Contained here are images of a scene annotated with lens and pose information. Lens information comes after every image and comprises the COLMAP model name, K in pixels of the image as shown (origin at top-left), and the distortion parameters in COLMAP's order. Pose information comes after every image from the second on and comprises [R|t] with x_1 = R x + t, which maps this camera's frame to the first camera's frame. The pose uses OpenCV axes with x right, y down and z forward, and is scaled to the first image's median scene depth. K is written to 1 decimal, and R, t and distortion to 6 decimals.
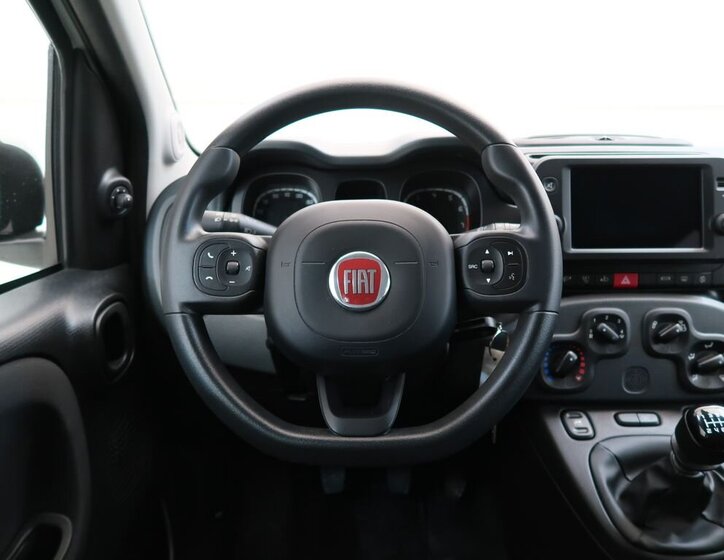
lens RADIAL K [[608.9, 0, 359.8], [0, 608.9, 281.2], [0, 0, 1]] dist [-0.027767, 0.010776]
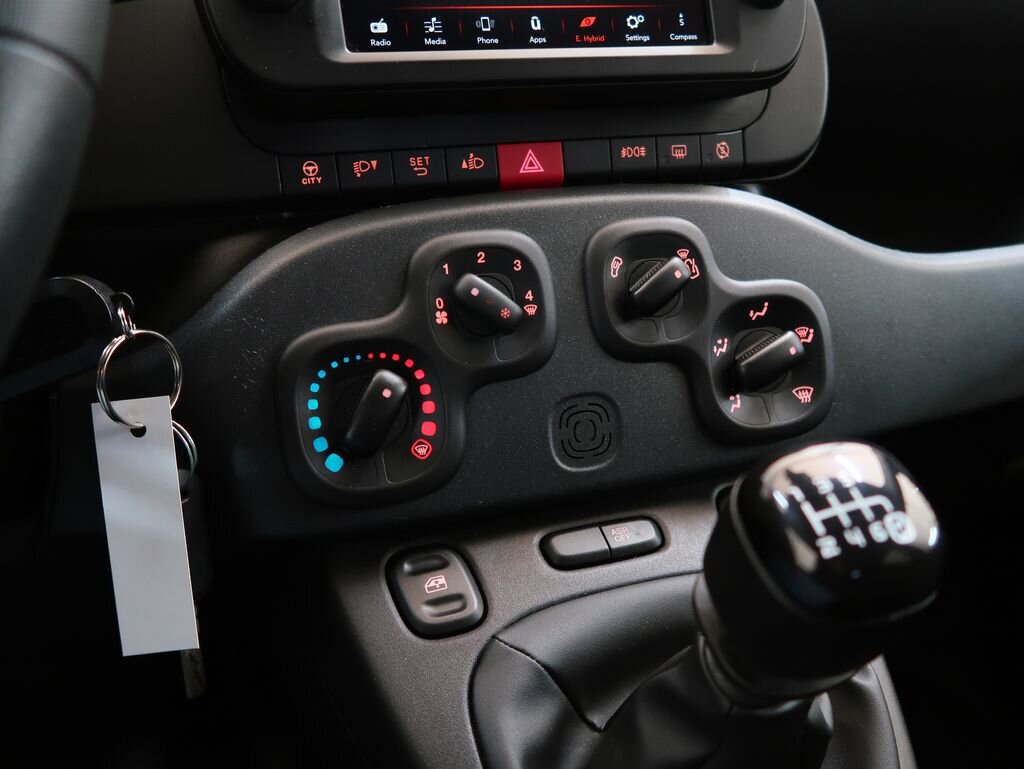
lens RADIAL K [[882.6, 0, 535.7], [0, 882.6, 412.4], [0, 0, 1]] dist [-0.017416, 0.018241]
pose [[0.943513, -0.130585, 0.304517, 0.277638], [0.120181, 0.991350, 0.052748, 0.122455], [-0.308771, -0.013171, 0.951045, 0.529814]]
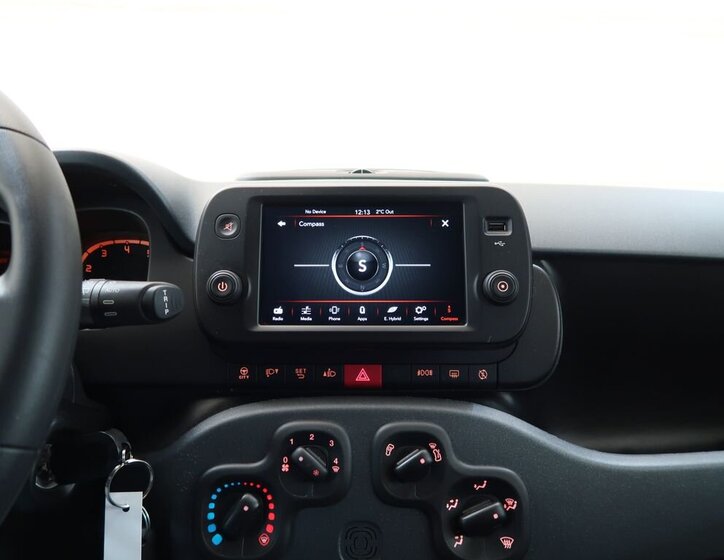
lens RADIAL K [[580.9, 0, 362.6], [0, 580.9, 278.0], [0, 0, 1]] dist [-0.019380, 0.000014]
pose [[0.999922, 0.009170, 0.008461, 0.453583], [-0.007774, 0.988295, -0.152354, -0.010252], [-0.009759, 0.152277, 0.988290, 0.395797]]
